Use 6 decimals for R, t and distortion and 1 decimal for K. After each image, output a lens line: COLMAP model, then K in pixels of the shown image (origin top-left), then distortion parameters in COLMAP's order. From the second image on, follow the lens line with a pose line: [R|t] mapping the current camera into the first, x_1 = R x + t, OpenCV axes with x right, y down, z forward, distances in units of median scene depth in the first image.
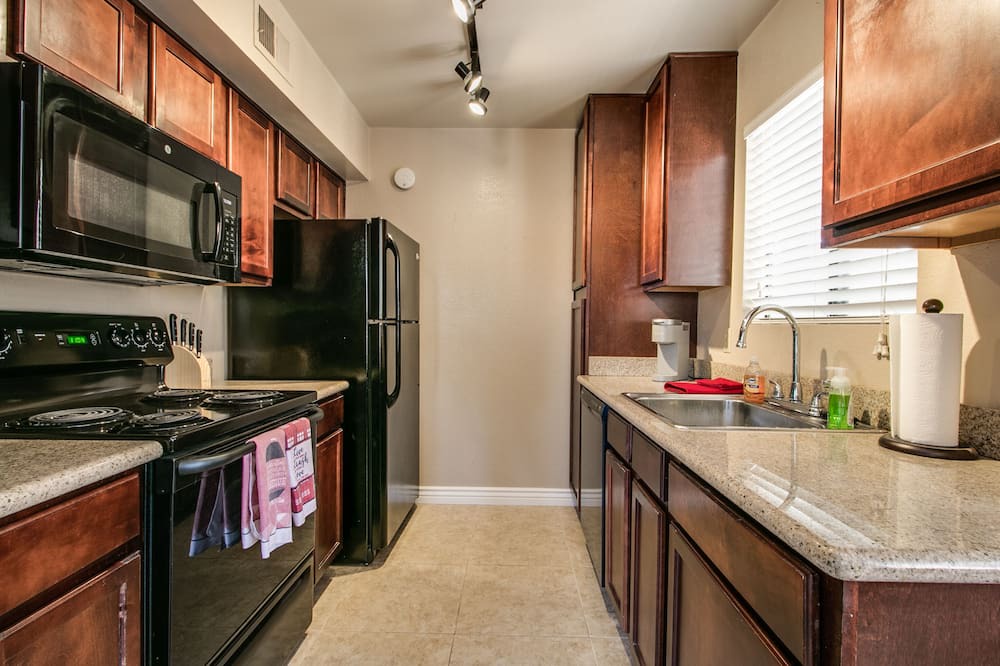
lens RADIAL K [[462.5, 0, 500.0], [0, 462.5, 333.0], [0, 0, 1]] dist [0.025973, -0.015092]
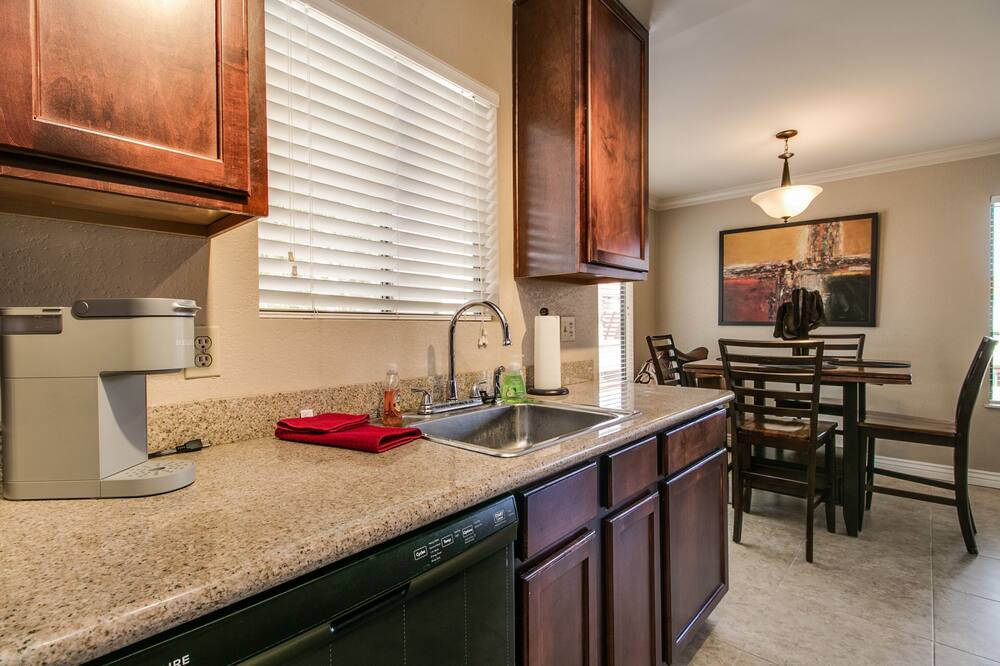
lens RADIAL K [[466.9, 0, 500.0], [0, 466.9, 333.0], [0, 0, 1]] dist [0.024664, -0.013759]
pose [[-0.755948, -0.013818, 0.654485, -0.061340], [0.007959, 0.999509, 0.030295, -0.015985], [-0.654583, 0.028111, -0.755467, 1.284990]]
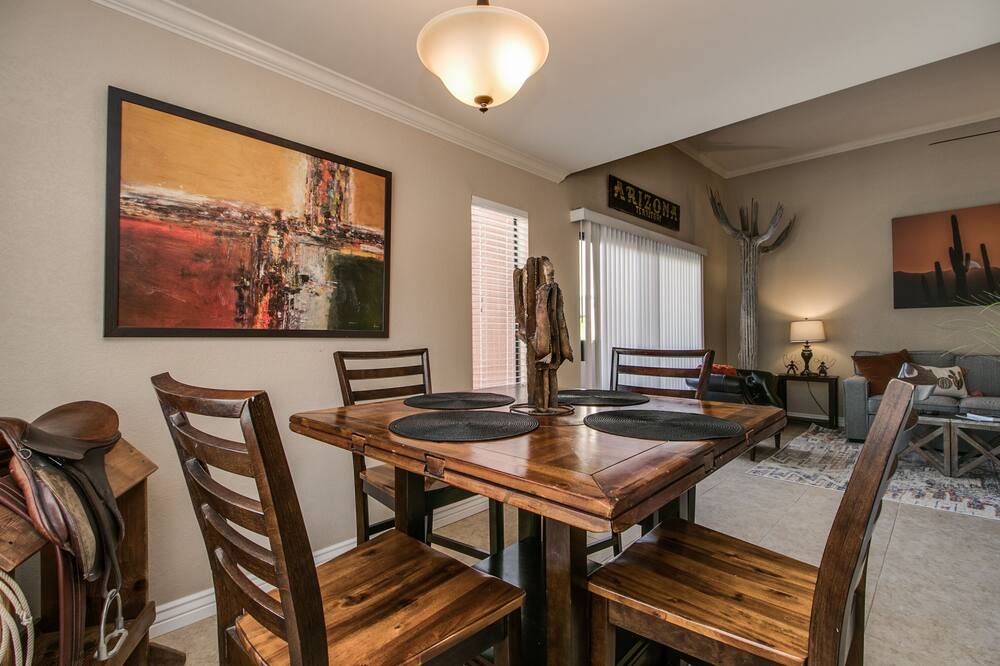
lens RADIAL K [[462.5, 0, 500.0], [0, 462.5, 333.0], [0, 0, 1]] dist [0.025973, -0.015092]
pose [[-0.683276, -0.006206, -0.730134, 0.764696], [-0.008904, 0.999960, -0.000167, 0.012182], [0.730106, 0.006387, -0.683304, -0.043631]]
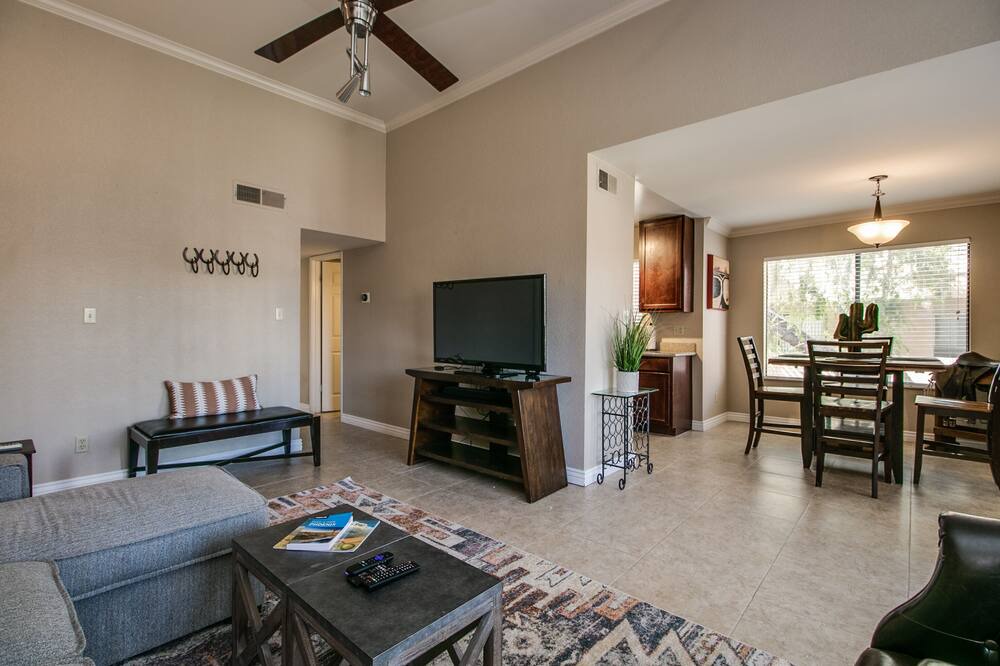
lens RADIAL K [[466.9, 0, 500.0], [0, 466.9, 333.0], [0, 0, 1]] dist [0.024664, -0.013759]
pose [[0.651907, -0.017332, 0.758101, -2.292945], [0.013704, 0.999845, 0.011074, -0.020875], [-0.758175, 0.003170, 0.652043, -0.647211]]
